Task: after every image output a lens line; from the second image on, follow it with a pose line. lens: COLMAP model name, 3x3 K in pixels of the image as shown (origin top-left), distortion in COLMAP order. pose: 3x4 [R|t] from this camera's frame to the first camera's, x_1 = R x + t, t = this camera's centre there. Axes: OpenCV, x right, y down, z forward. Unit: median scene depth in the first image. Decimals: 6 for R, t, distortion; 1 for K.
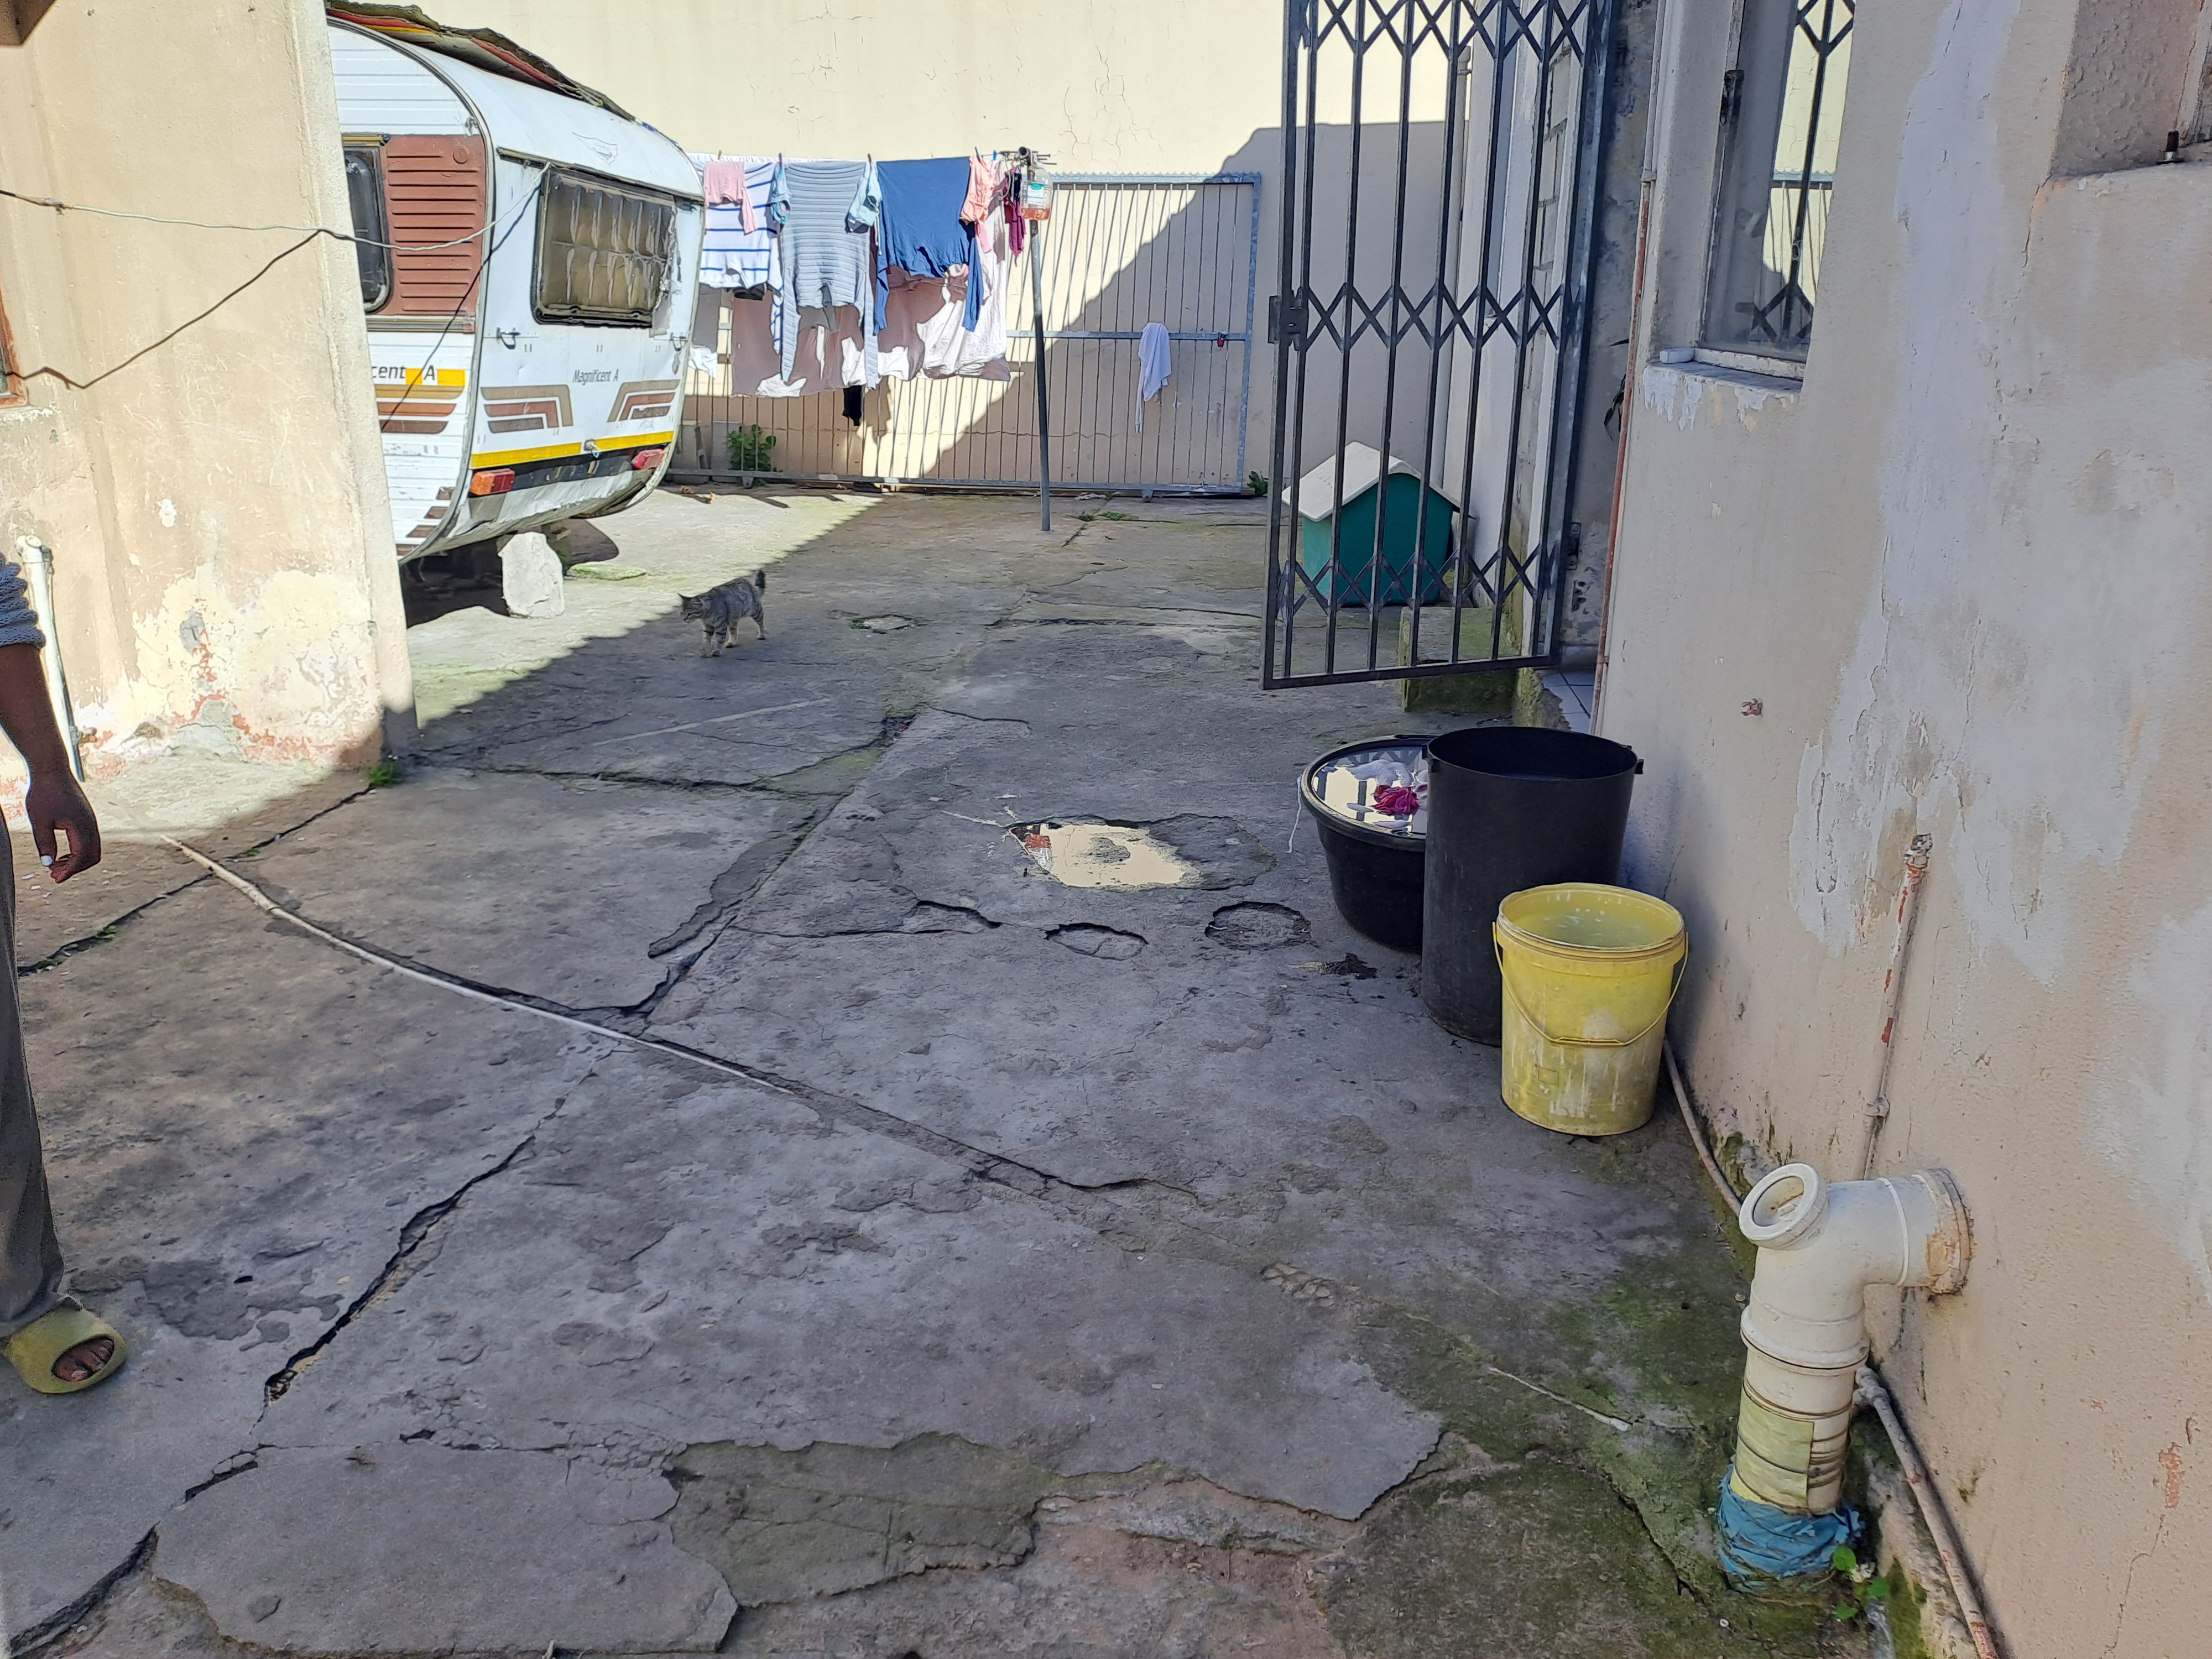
lens RADIAL K [[1606.9, 0, 1102.6], [0, 1606.9, 829.2], [0, 0, 1]] dist [0.053714, -0.035682]
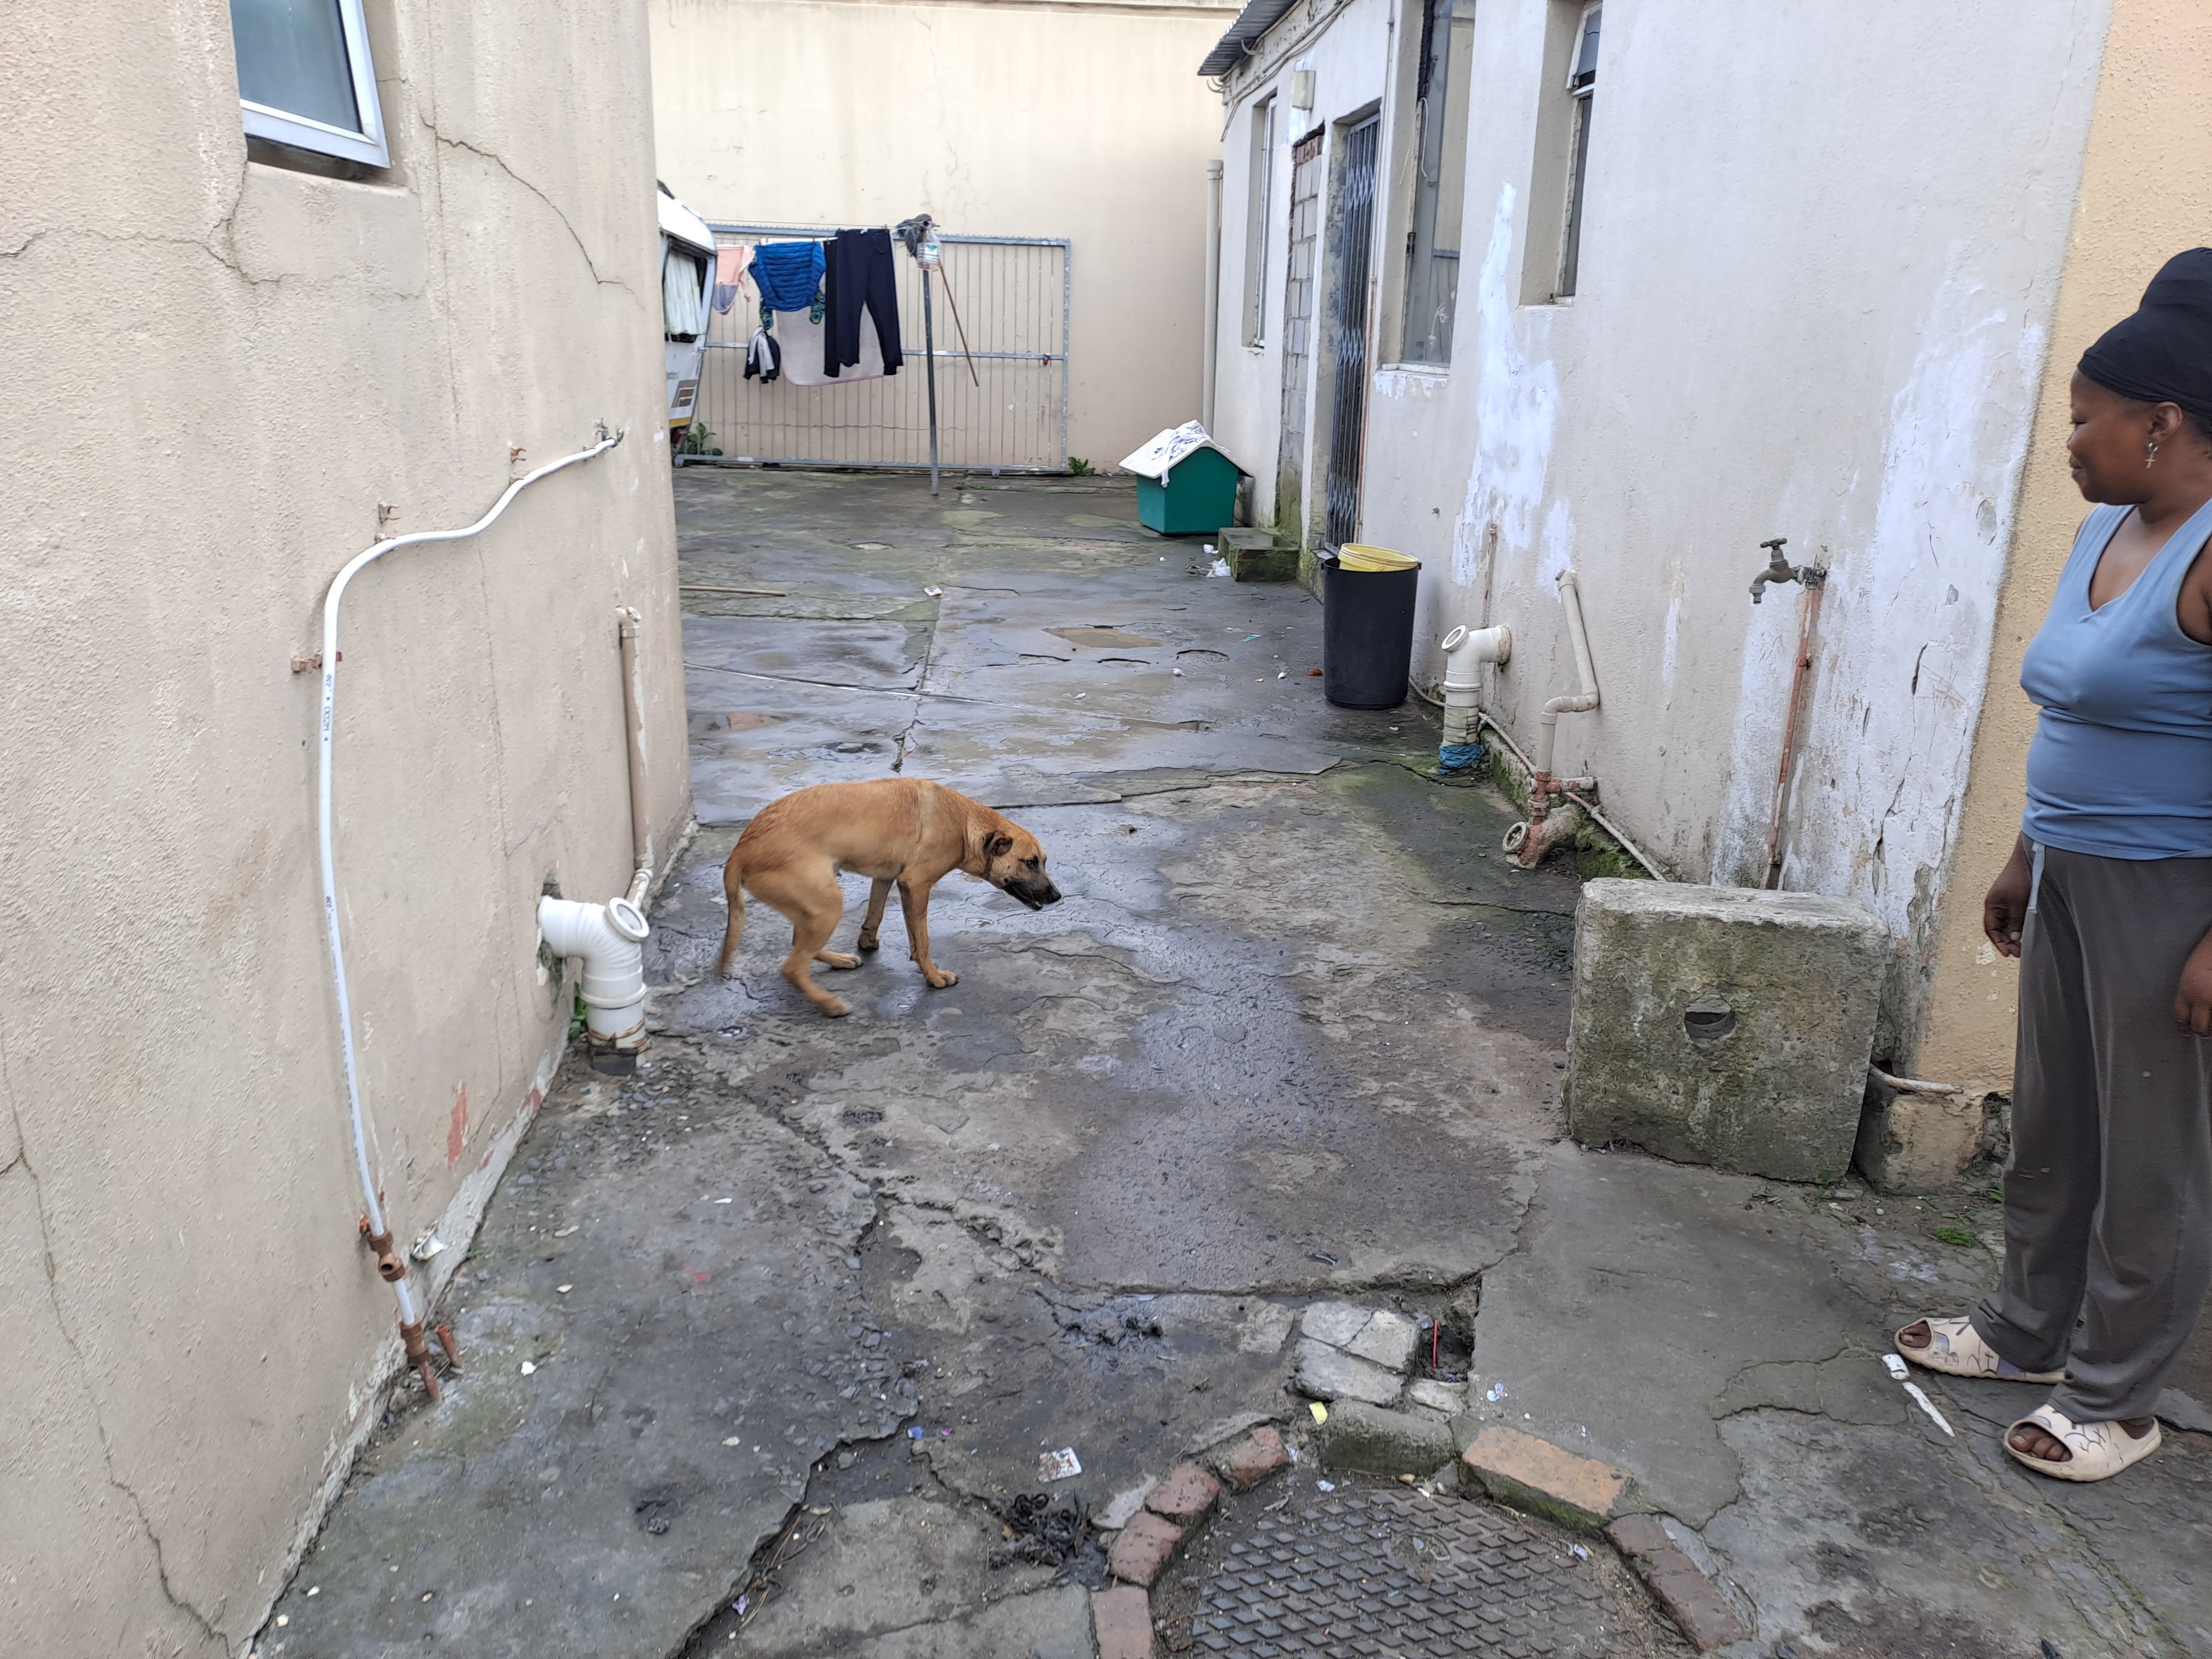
lens RADIAL K [[1606.9, 0, 1109.3], [0, 1606.9, 827.9], [0, 0, 1]] dist [0.053714, -0.035682]
pose [[0.981055, -0.037332, 0.190100, -0.441097], [0.040375, 0.999111, -0.012158, 0.327967], [-0.189477, 0.019603, 0.981689, -1.008184]]
